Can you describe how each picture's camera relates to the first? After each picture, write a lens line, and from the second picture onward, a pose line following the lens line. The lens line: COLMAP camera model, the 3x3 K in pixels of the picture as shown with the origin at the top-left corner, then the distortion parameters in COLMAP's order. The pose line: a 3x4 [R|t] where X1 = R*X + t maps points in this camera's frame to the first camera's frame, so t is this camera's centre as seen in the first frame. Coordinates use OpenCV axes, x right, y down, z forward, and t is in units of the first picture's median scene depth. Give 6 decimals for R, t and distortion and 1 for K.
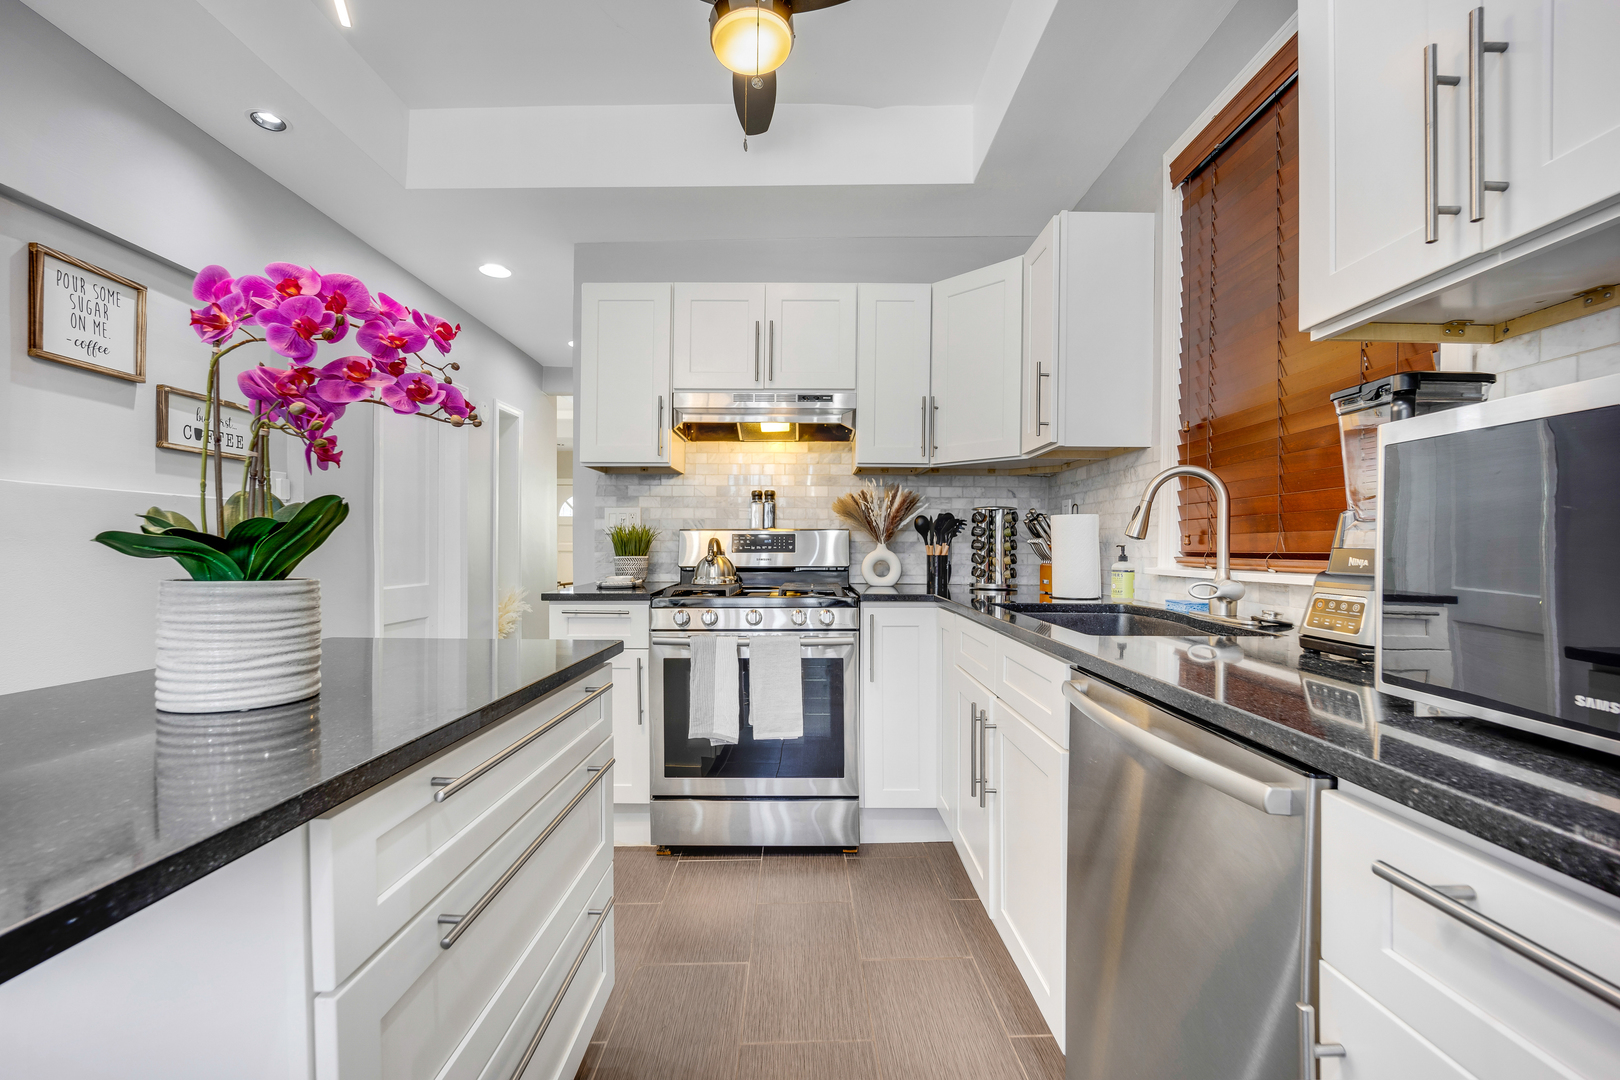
lens RADIAL K [[650.5, 0, 812.9], [0, 650.5, 550.2], [0, 0, 1]] dist [-0.019565, -0.000080]
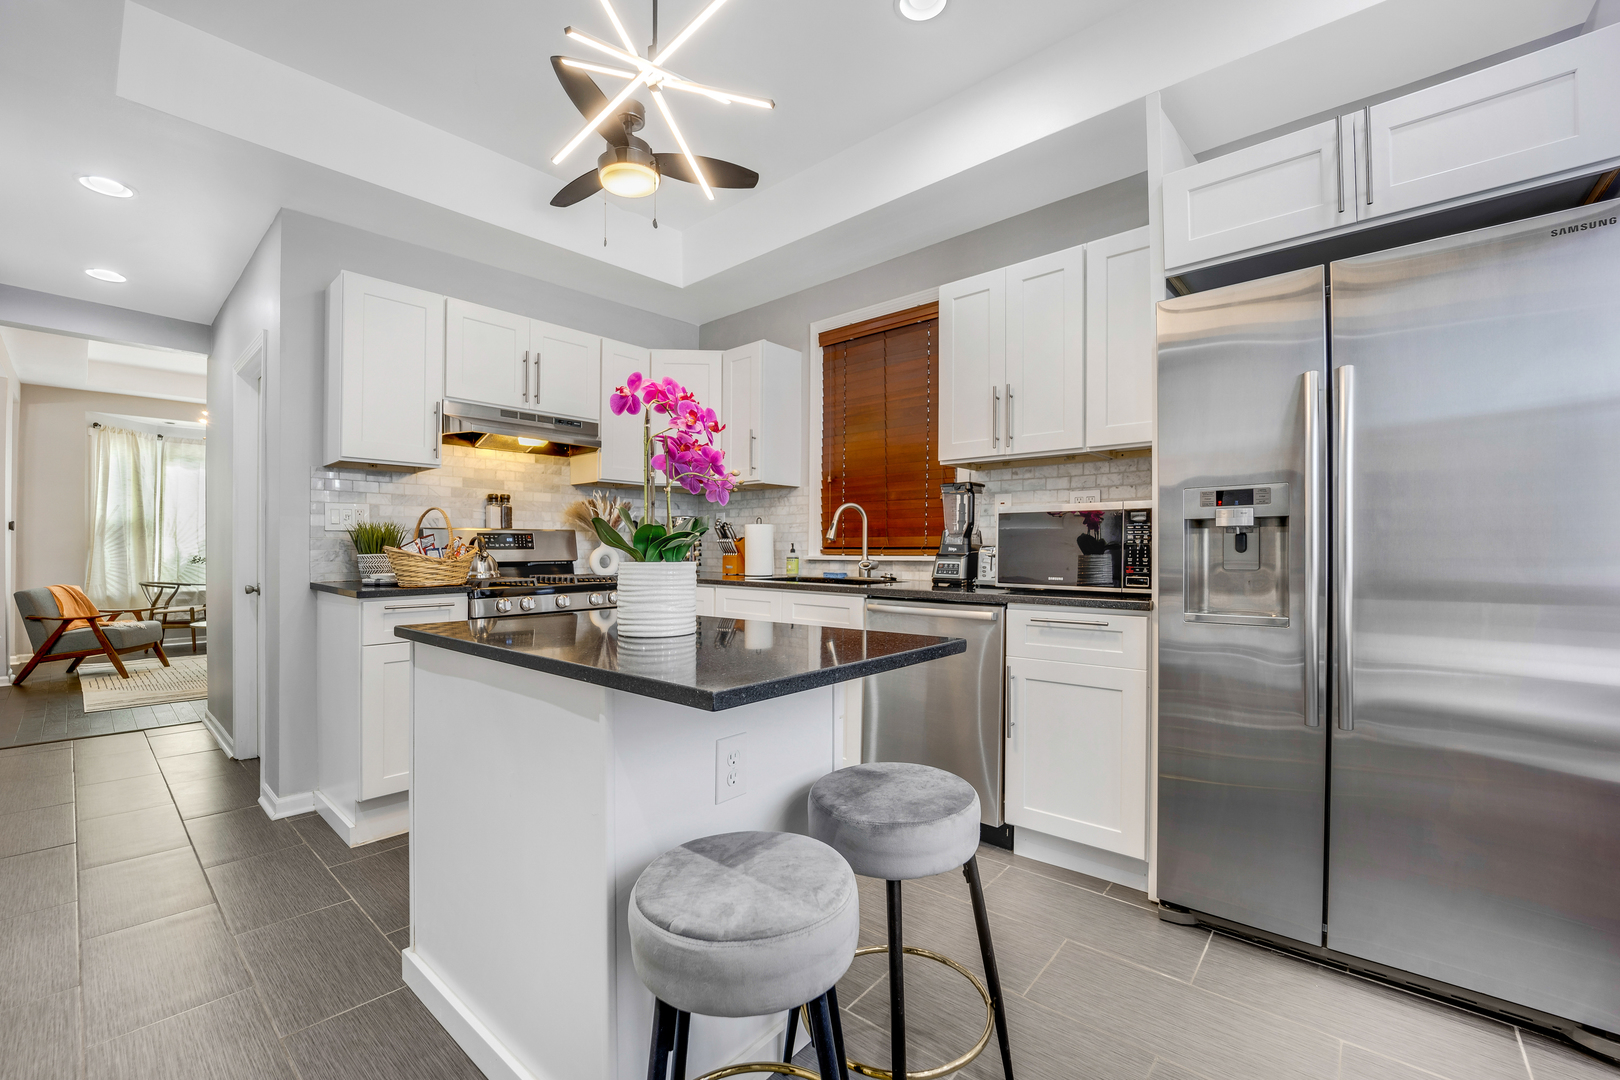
lens RADIAL K [[650.5, 0, 814.1], [0, 650.5, 541.8], [0, 0, 1]] dist [-0.019565, -0.000080]
pose [[0.669355, 0.004699, 0.742927, -0.571680], [0.006076, 0.999912, -0.011799, 0.006667], [-0.742917, 0.012412, 0.669268, -0.149177]]
